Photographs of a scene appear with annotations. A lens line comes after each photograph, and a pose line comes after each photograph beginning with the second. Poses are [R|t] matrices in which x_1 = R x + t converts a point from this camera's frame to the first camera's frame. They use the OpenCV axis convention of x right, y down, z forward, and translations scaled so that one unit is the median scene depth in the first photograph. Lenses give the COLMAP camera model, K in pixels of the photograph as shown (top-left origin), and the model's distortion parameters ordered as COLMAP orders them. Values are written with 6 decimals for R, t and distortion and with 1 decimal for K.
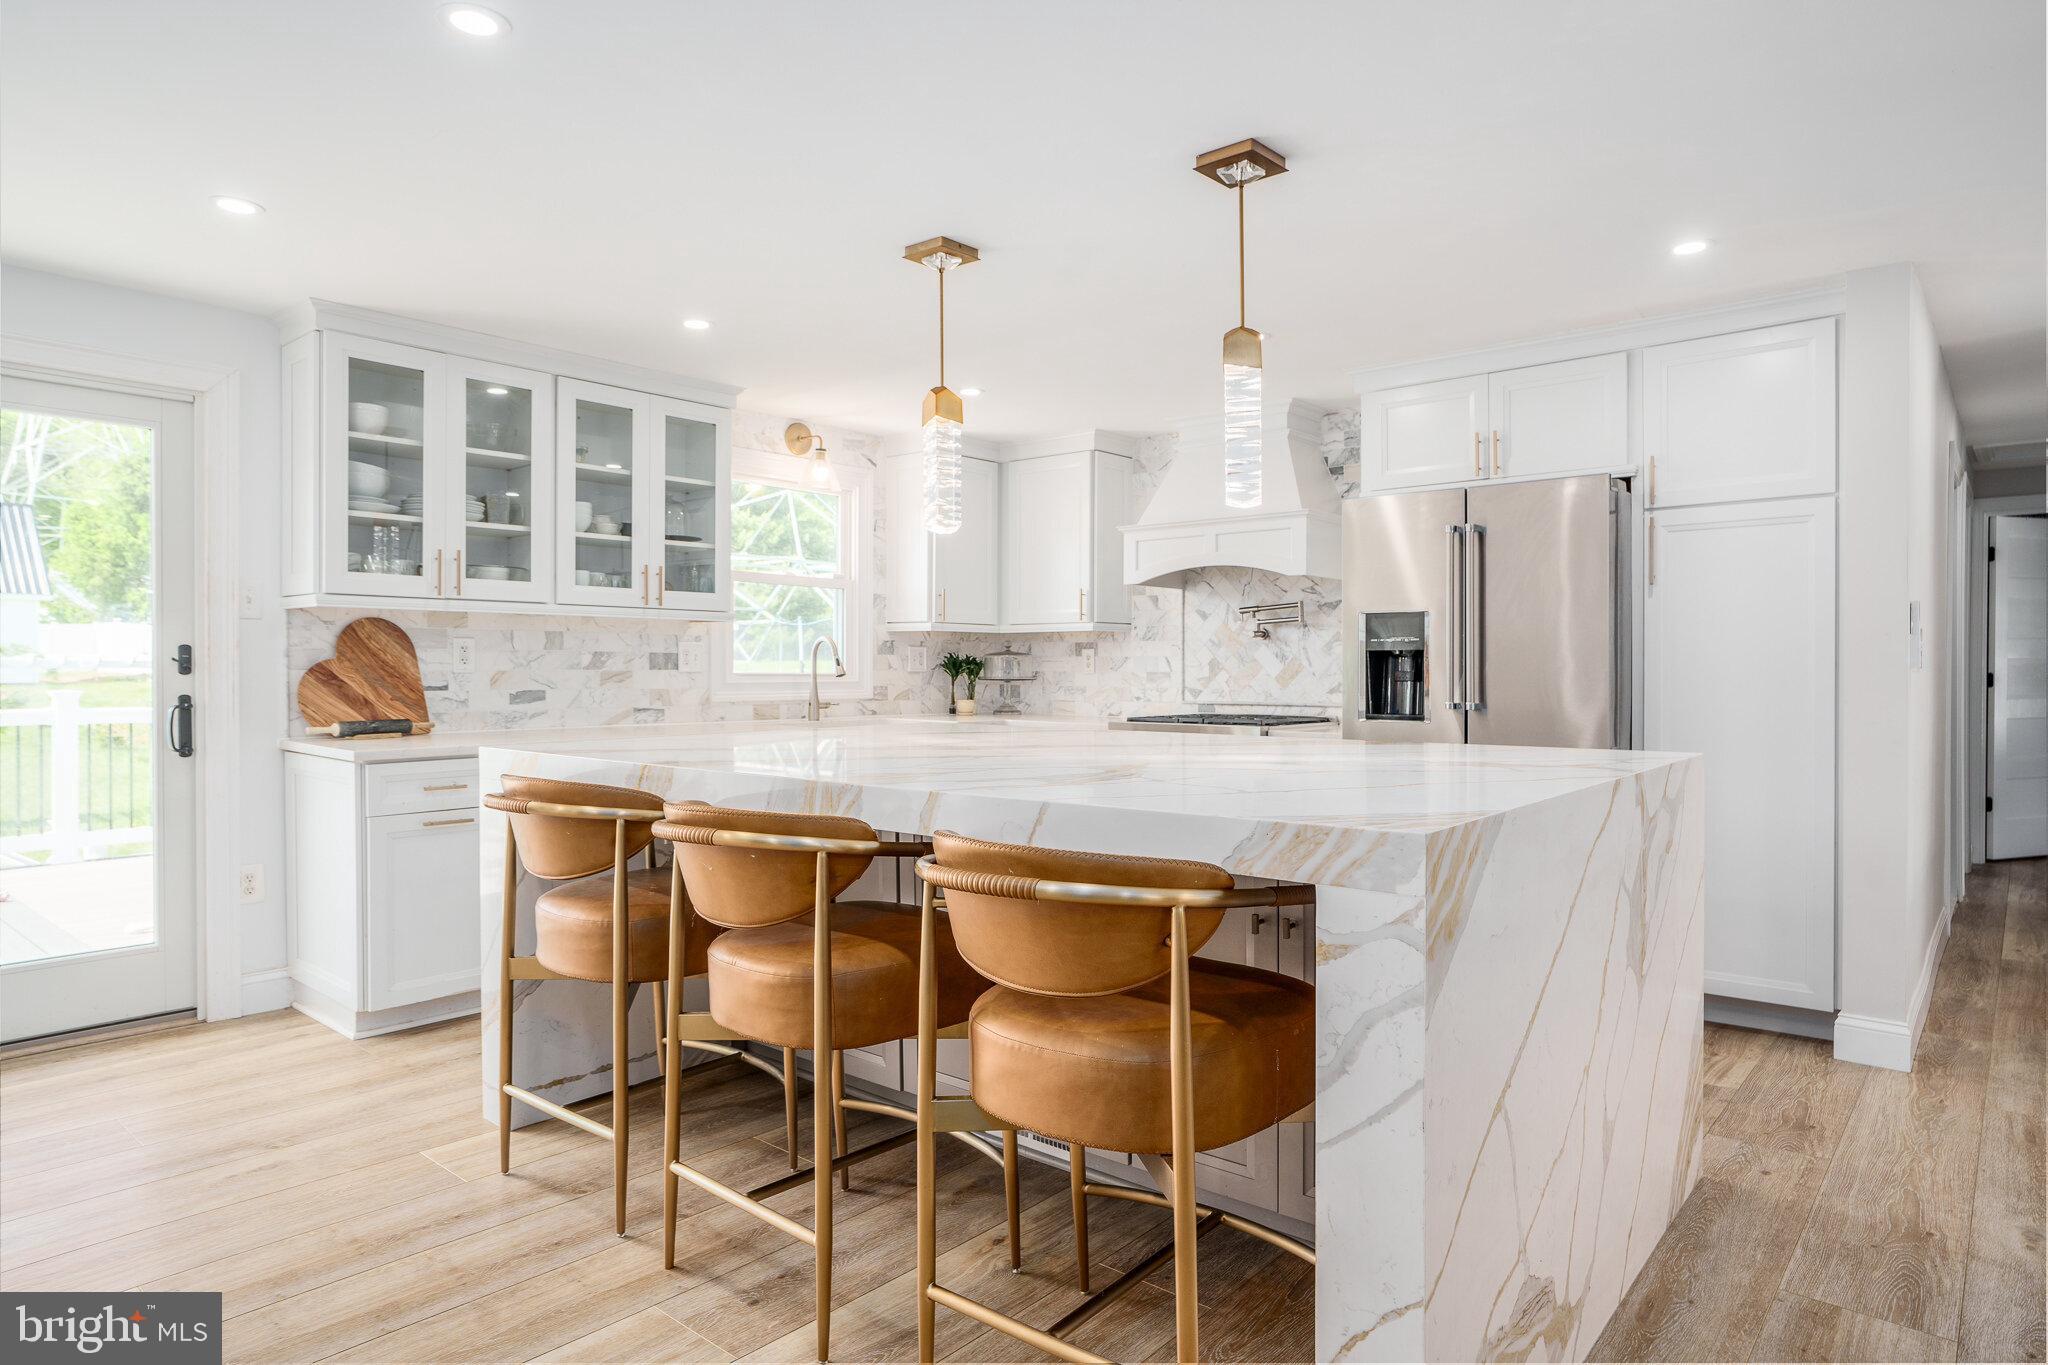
lens RADIAL K [[1188.7, 0, 1024.0], [0, 1188.7, 682.5], [0, 0, 1]] dist [-0.046746, 0.038311]
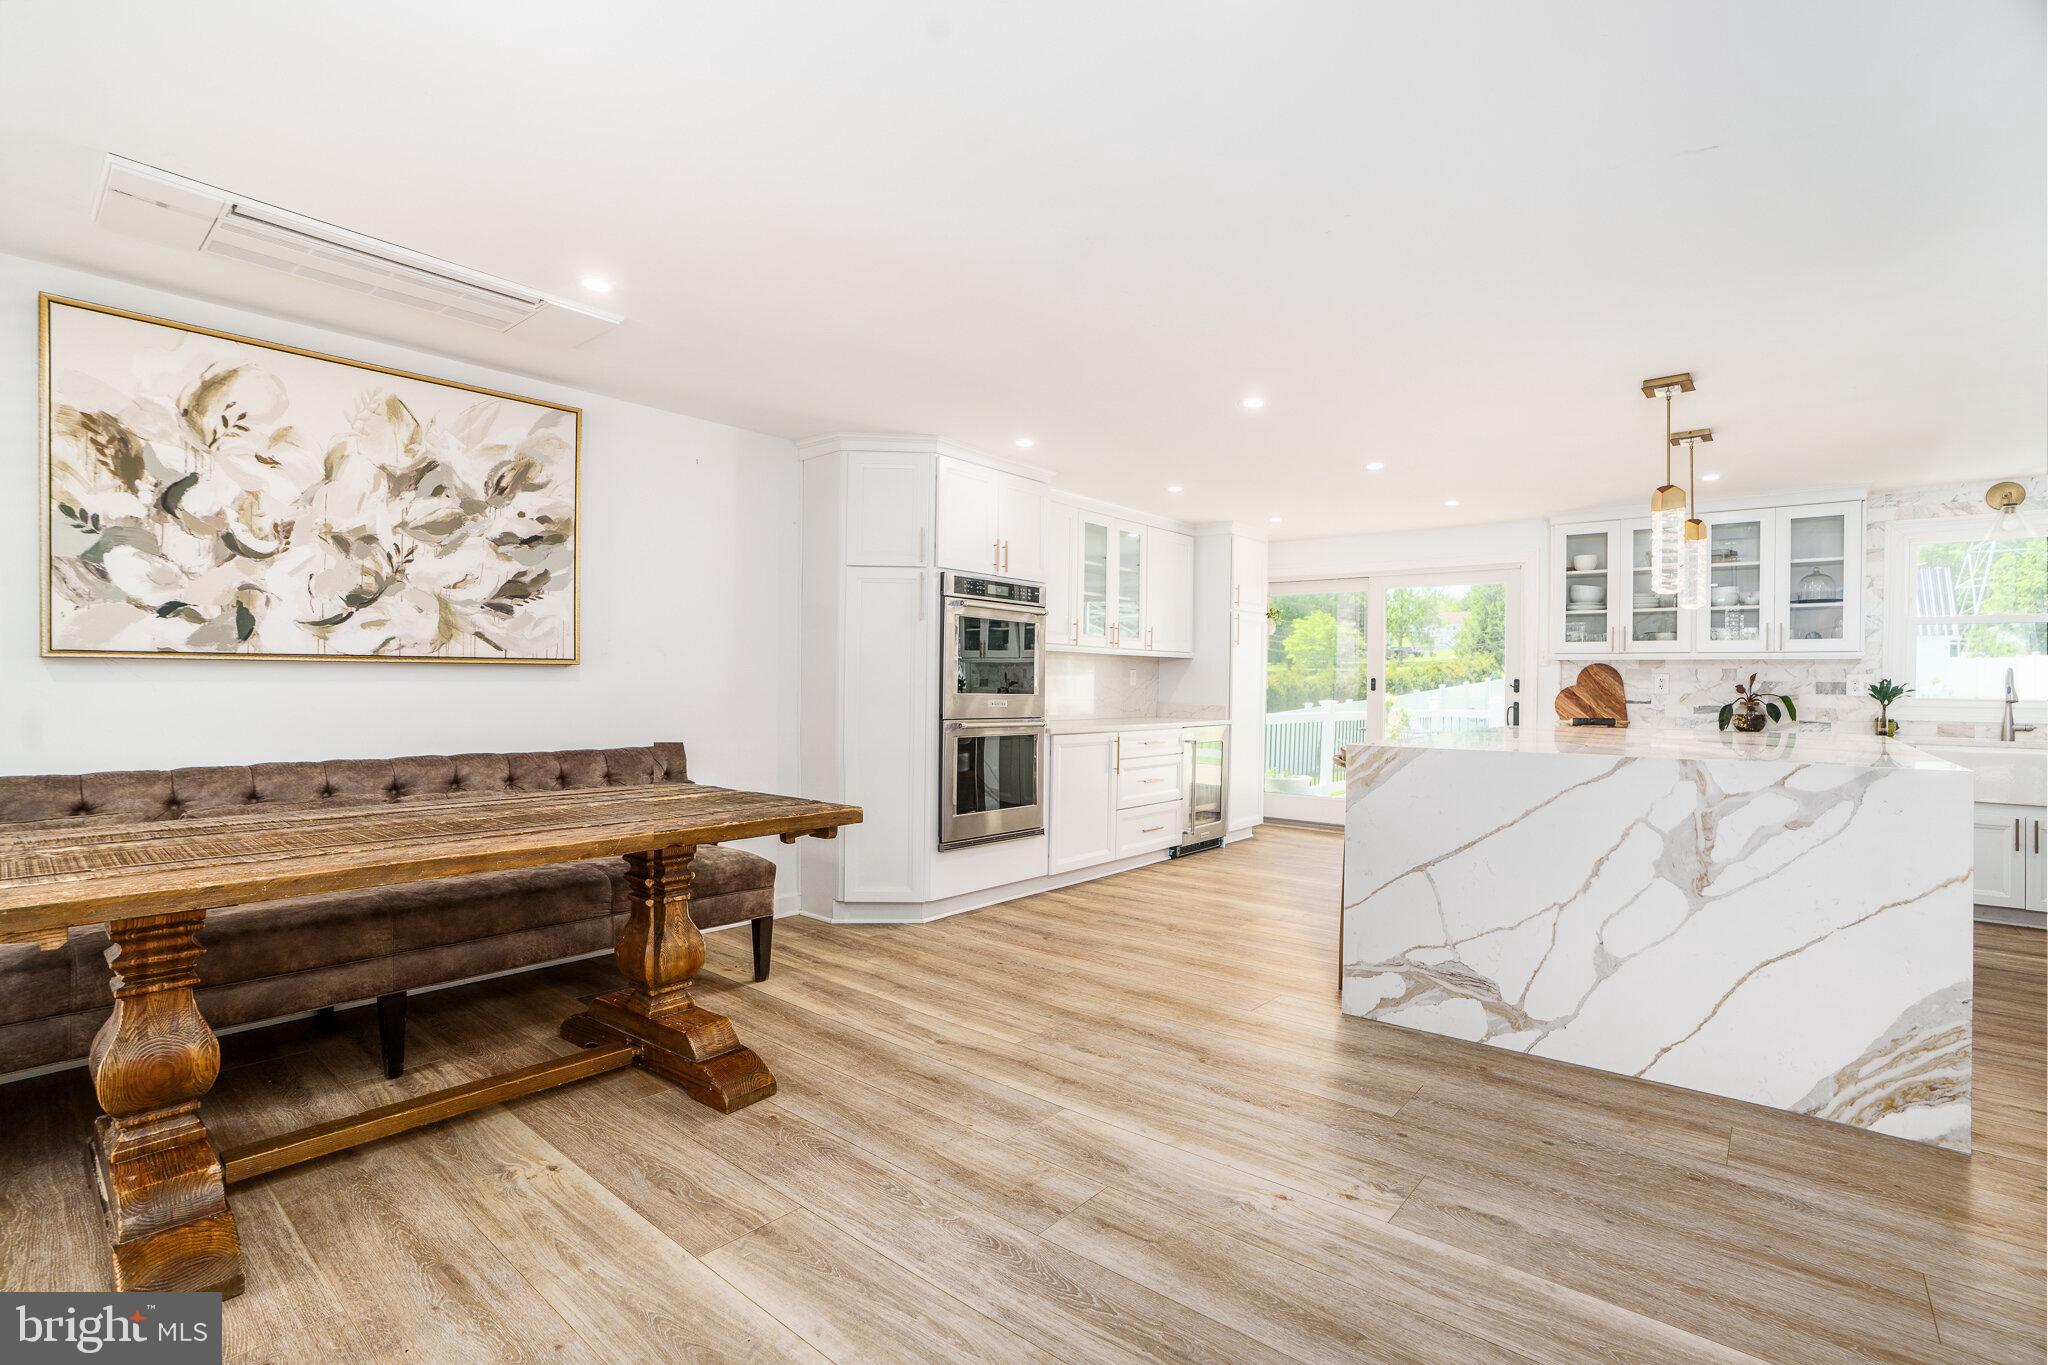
lens RADIAL K [[967.8, 0, 1024.0], [0, 967.8, 682.5], [0, 0, 1]] dist [-0.057622, 0.025886]
pose [[0.011810, -0.002759, -0.999926, 0.763363], [-0.024177, 0.999703, -0.003044, 0.001340], [0.999638, 0.024211, 0.011740, 0.044791]]
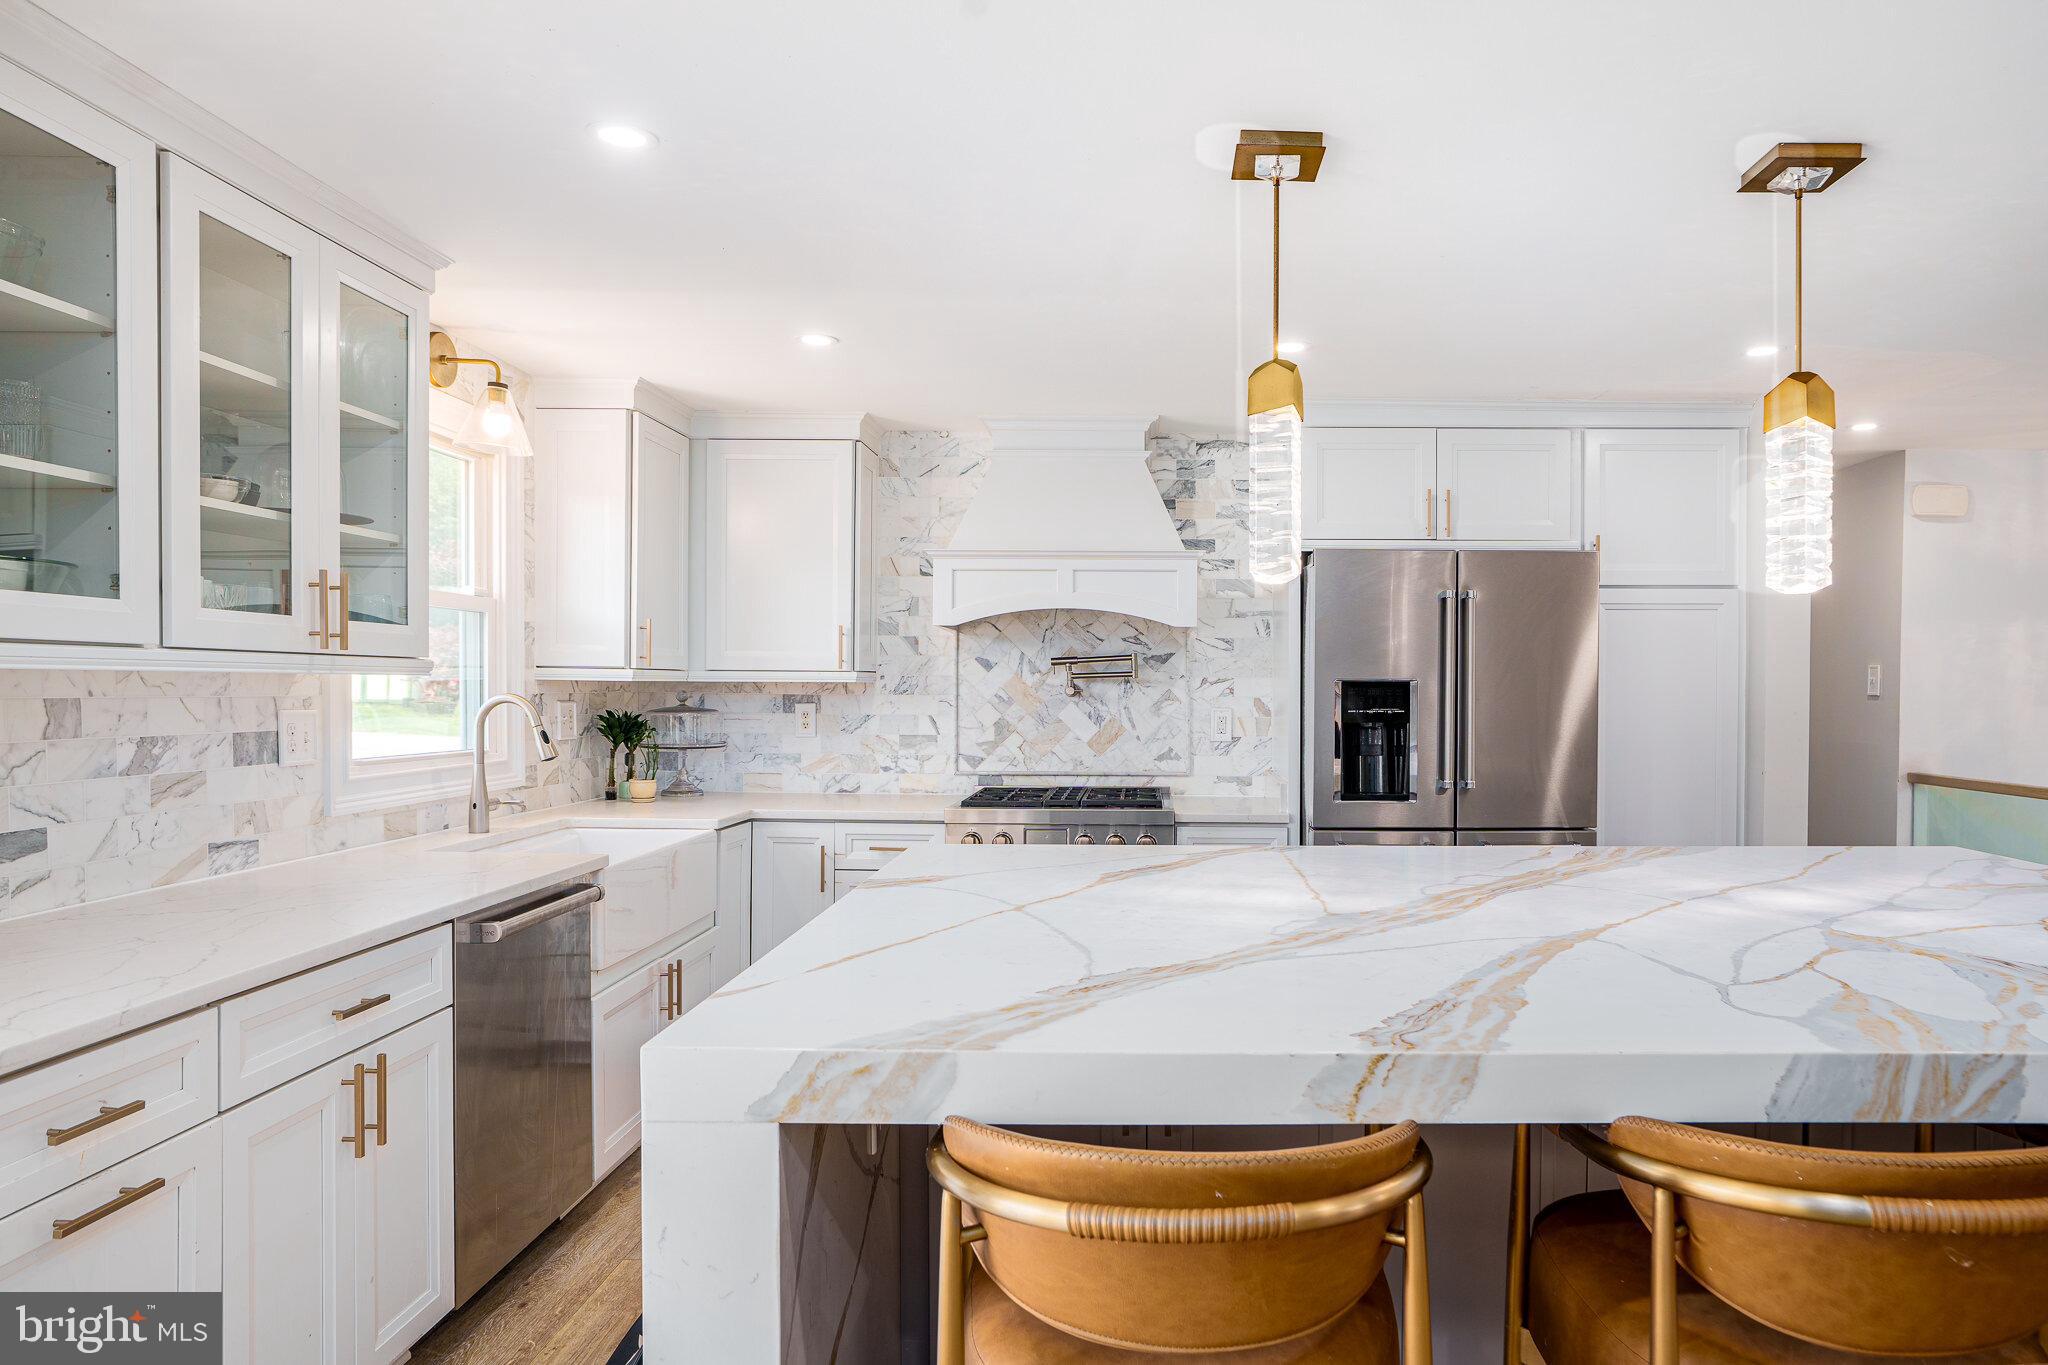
lens RADIAL K [[1248.6, 0, 1145.6], [0, 1248.6, 702.5], [0, 0, 1]] dist [-0.041614, 0.028801]
pose [[0.756760, -0.005746, 0.653668, -0.354194], [0.002684, 0.999980, 0.005683, -0.039355], [-0.653687, -0.002546, 0.756760, 0.323576]]
